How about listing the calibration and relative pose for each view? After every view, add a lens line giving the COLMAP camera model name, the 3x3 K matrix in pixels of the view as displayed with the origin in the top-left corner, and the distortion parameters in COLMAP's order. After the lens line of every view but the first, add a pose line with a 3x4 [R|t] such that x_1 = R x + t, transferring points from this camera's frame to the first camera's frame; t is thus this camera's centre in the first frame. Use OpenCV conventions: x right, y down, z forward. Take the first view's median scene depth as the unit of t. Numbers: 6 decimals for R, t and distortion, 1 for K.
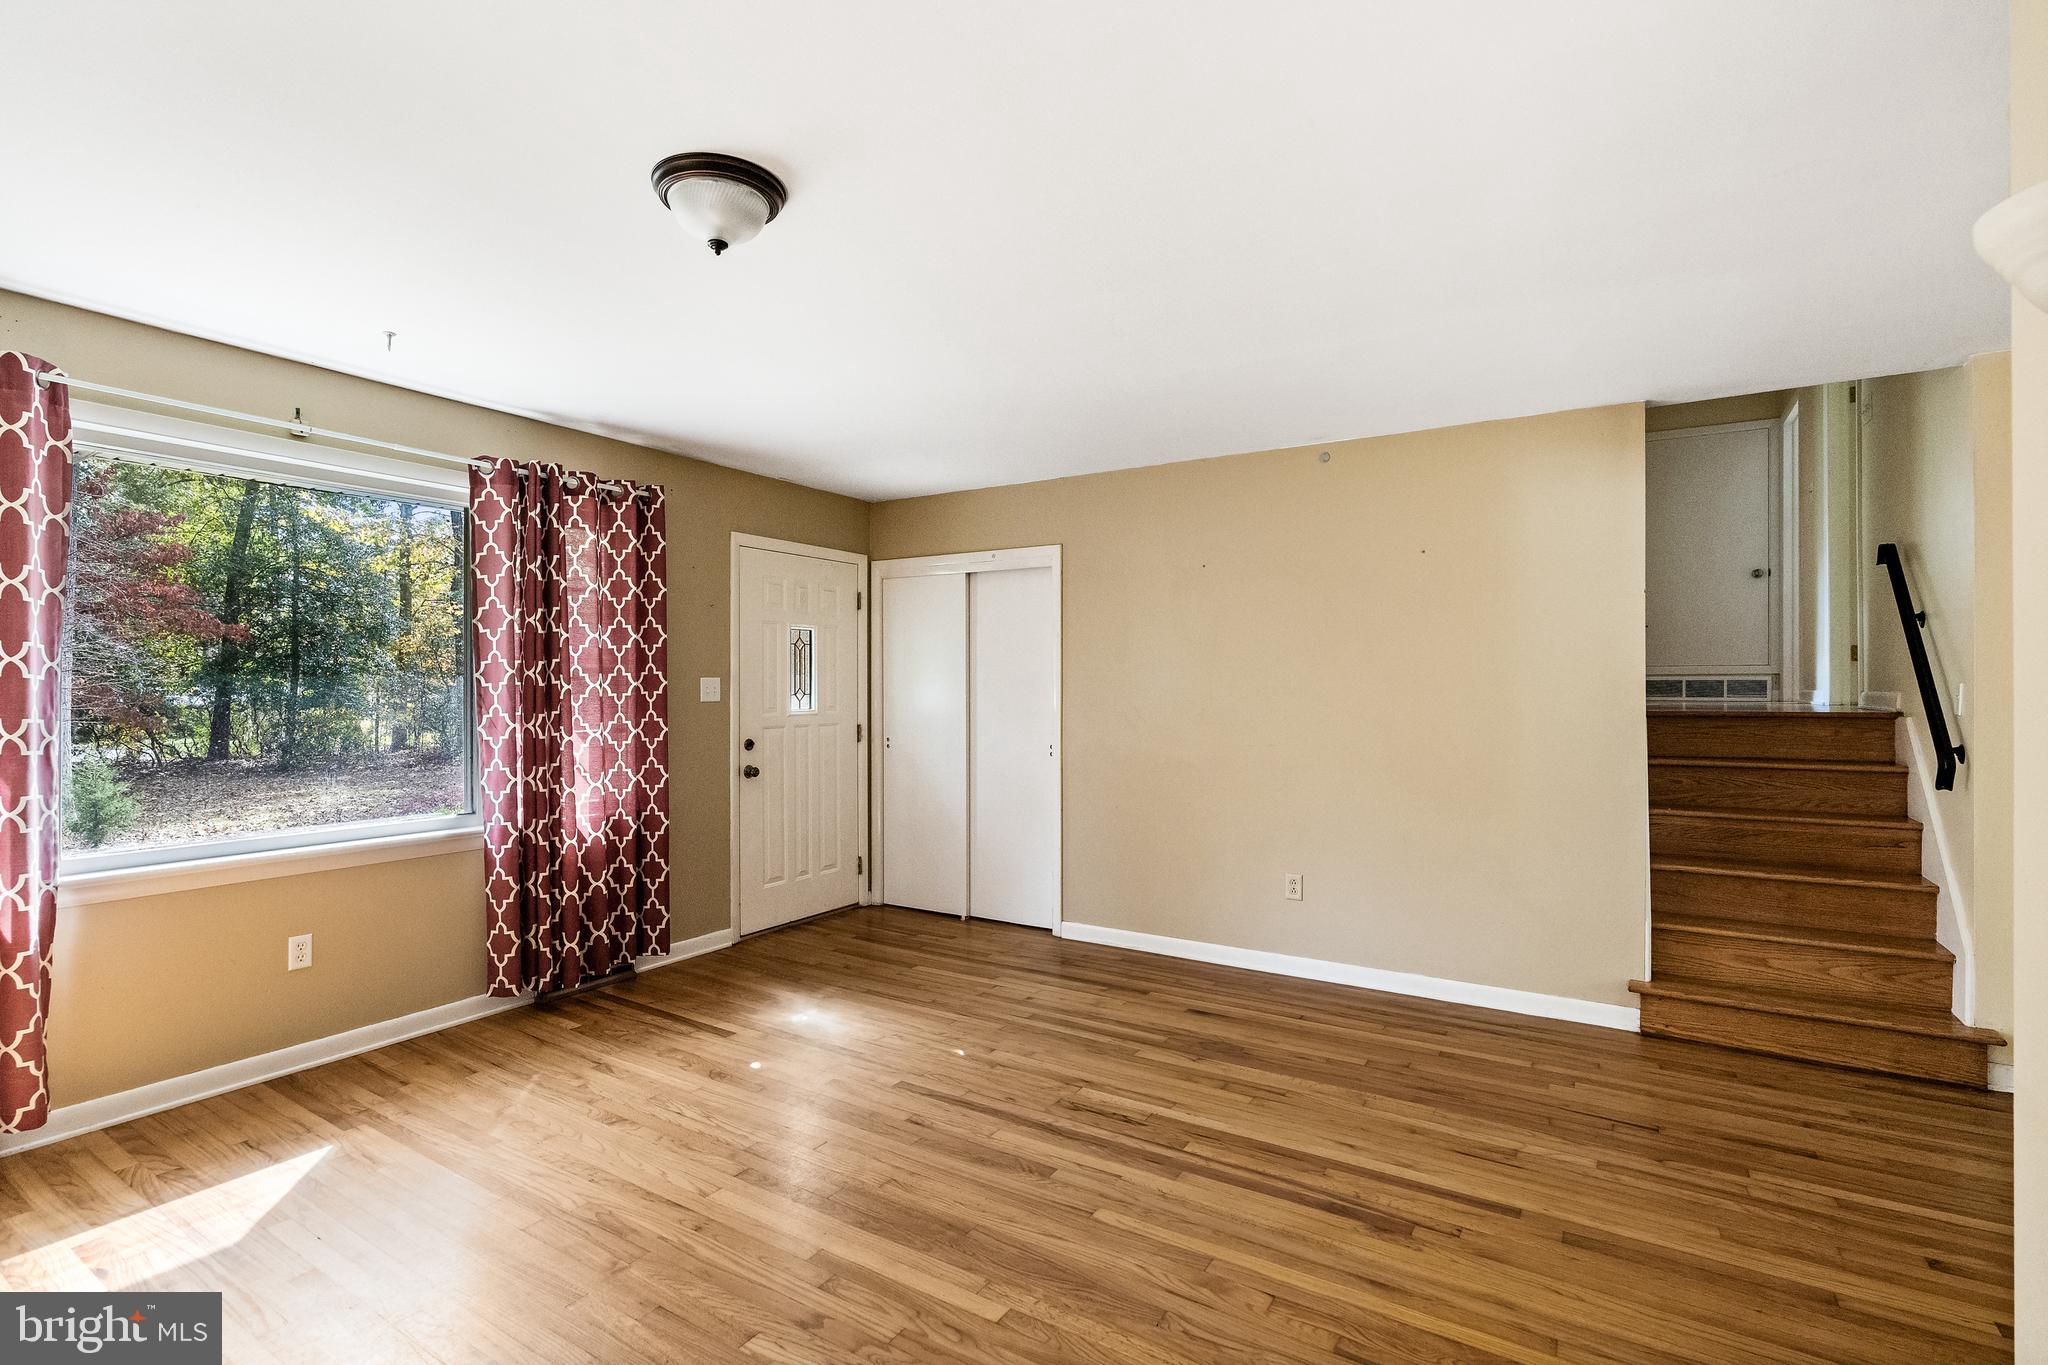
lens RADIAL K [[963.8, 0, 1024.0], [0, 963.8, 682.5], [0, 0, 1]] dist [-0.004952, 0.000044]
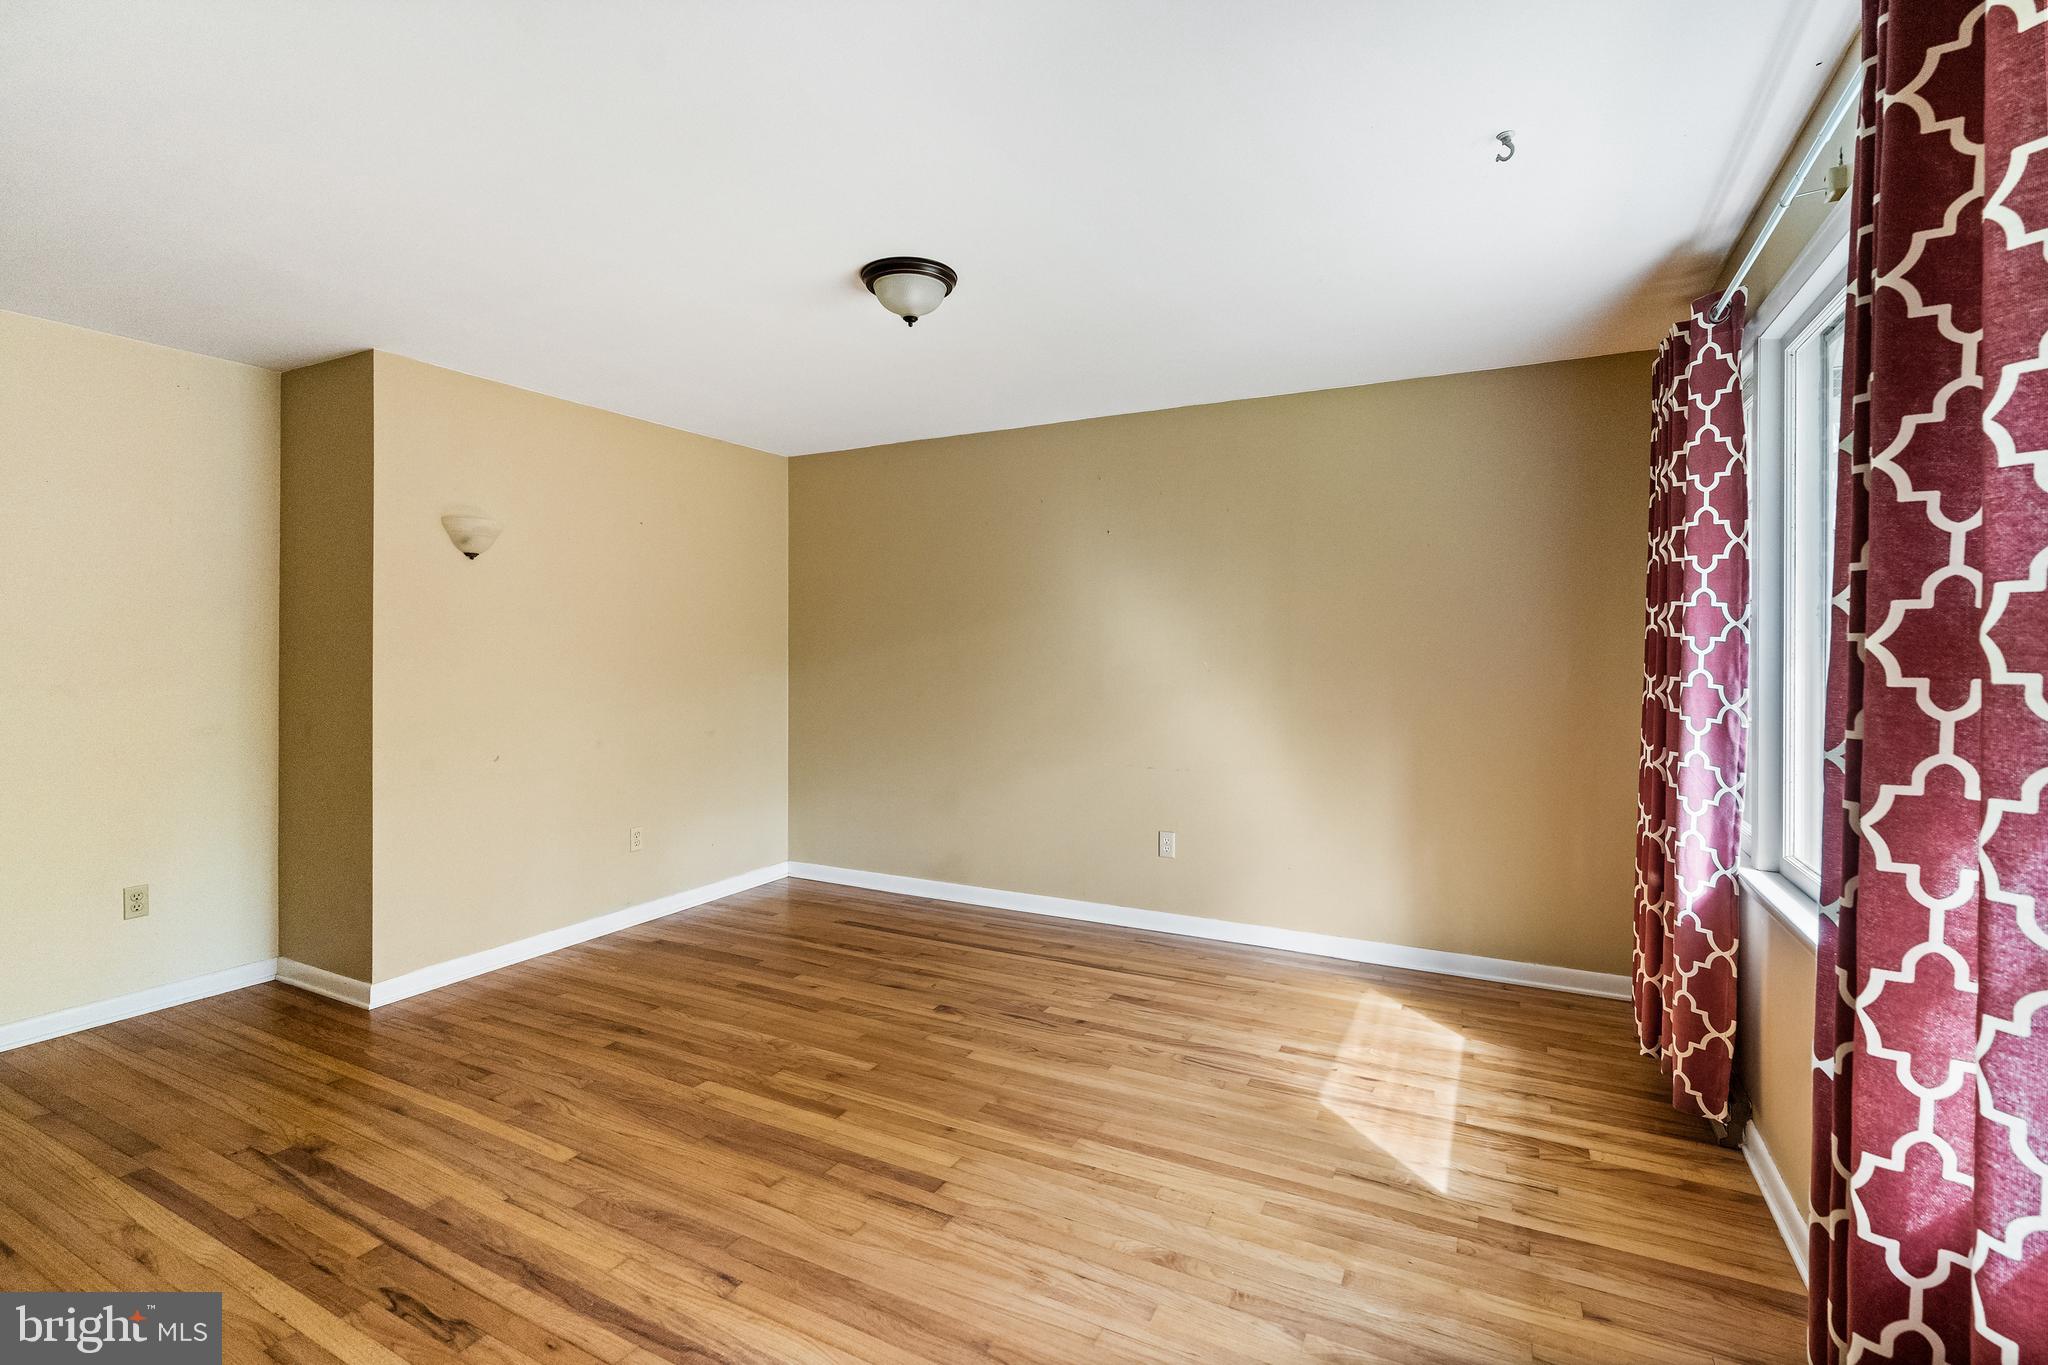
lens RADIAL K [[929.9, 0, 1016.0], [0, 929.9, 656.4], [0, 0, 1]] dist [-0.001906, 0.001073]
pose [[-0.997396, -0.003149, -0.072049, -0.254526], [-0.003423, 0.999987, 0.003679, 0.009115], [0.072037, 0.003916, -0.997394, 1.583805]]
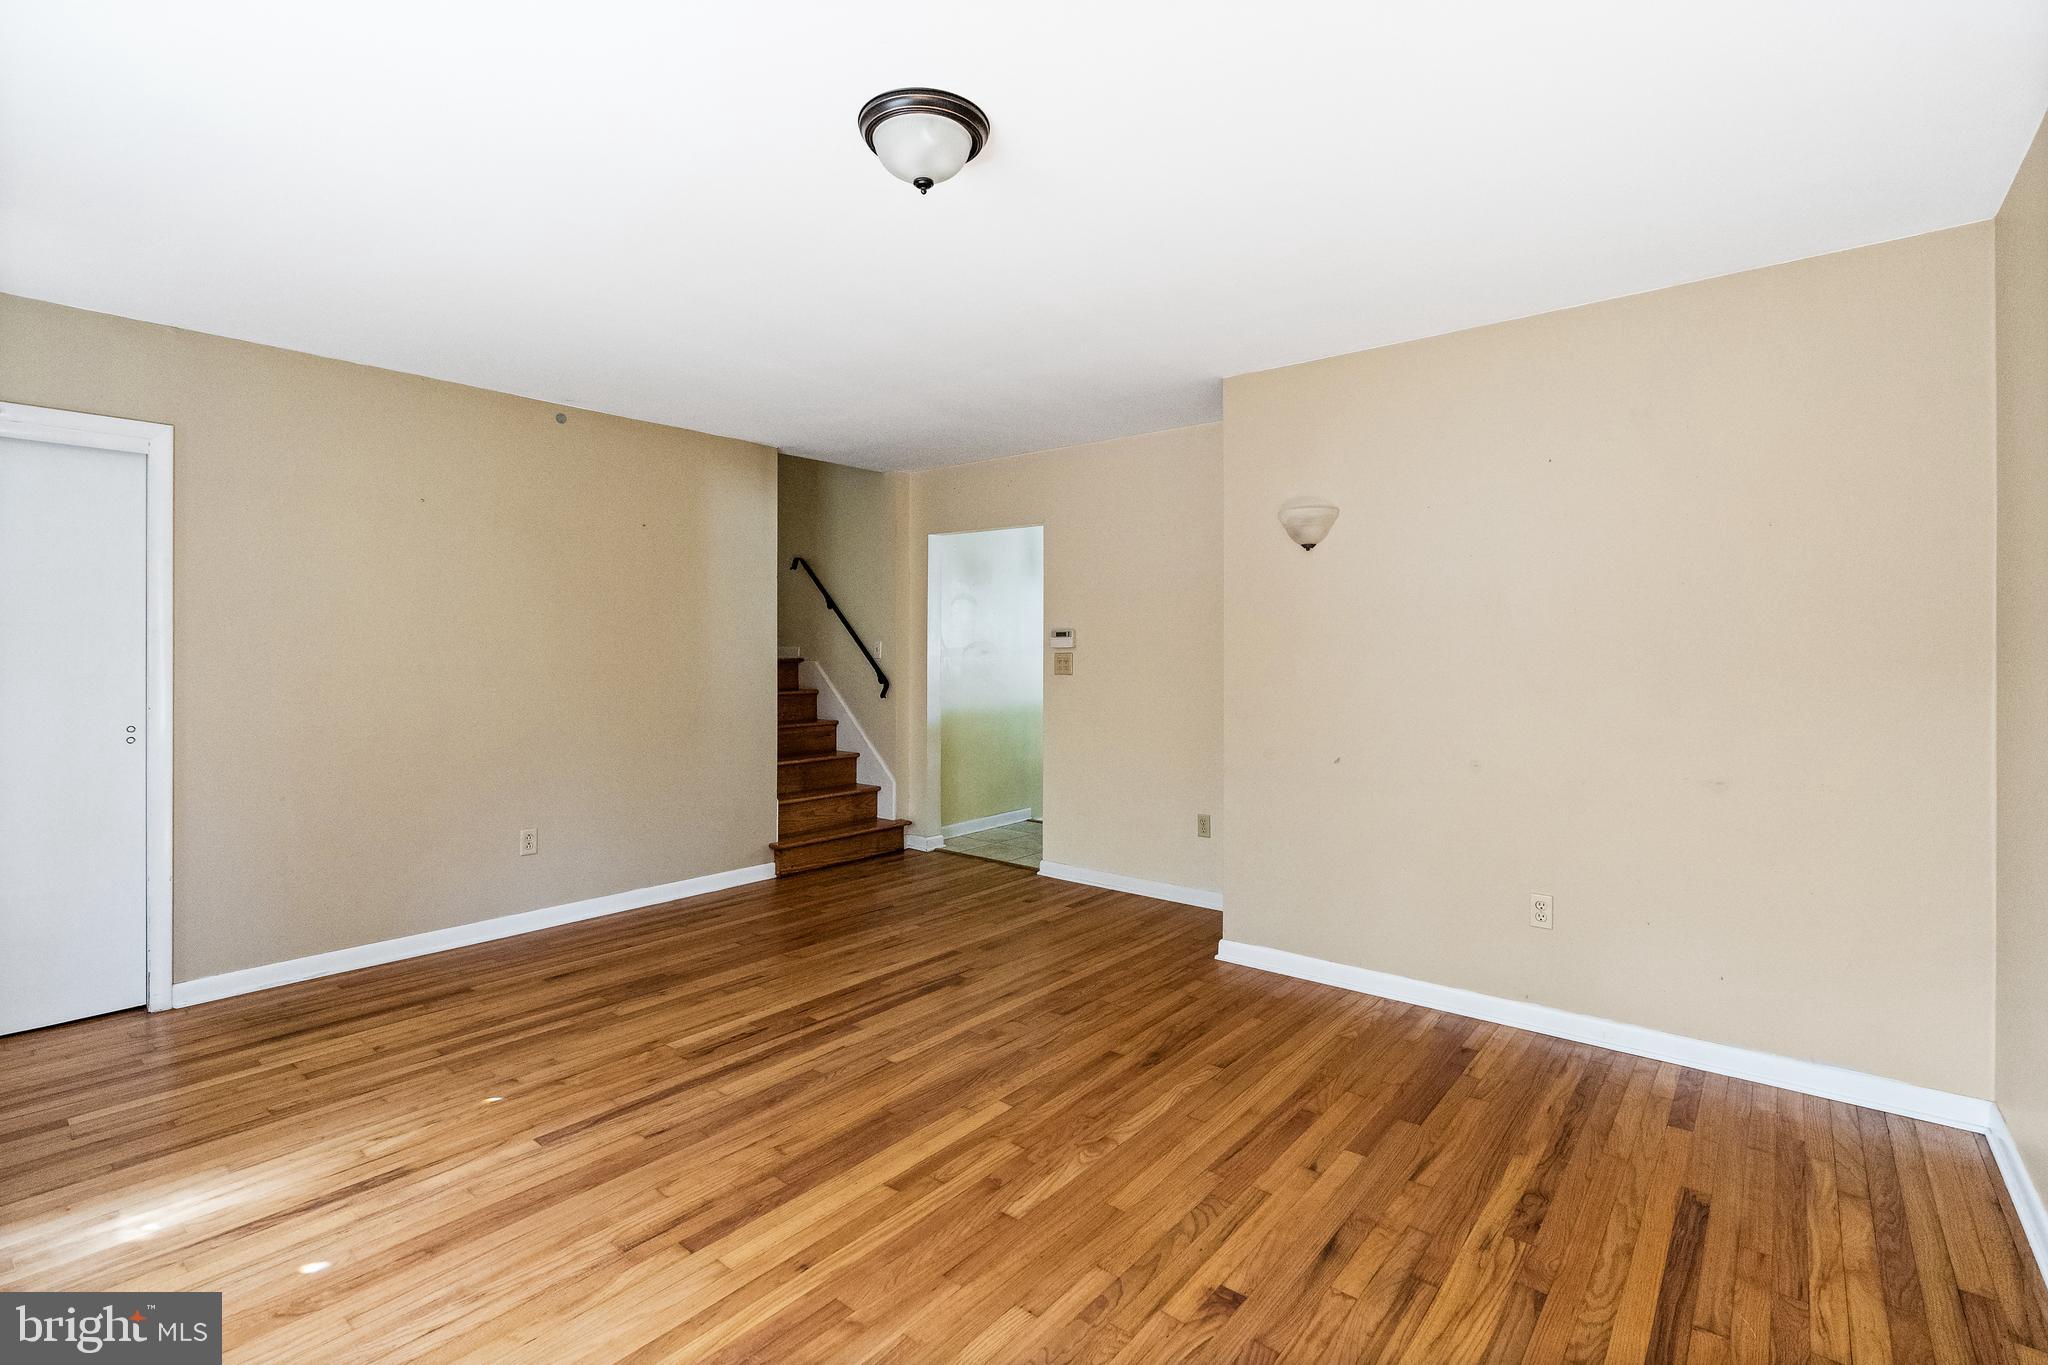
lens RADIAL K [[933.3, 0, 1017.3], [0, 933.3, 645.4], [0, 0, 1]] dist [-0.005349, 0.000367]
pose [[0.129284, 0.003015, 0.991603, -0.860876], [-0.005102, 0.999984, -0.002376, 0.013775], [-0.991595, -0.004752, 0.129297, 0.537445]]
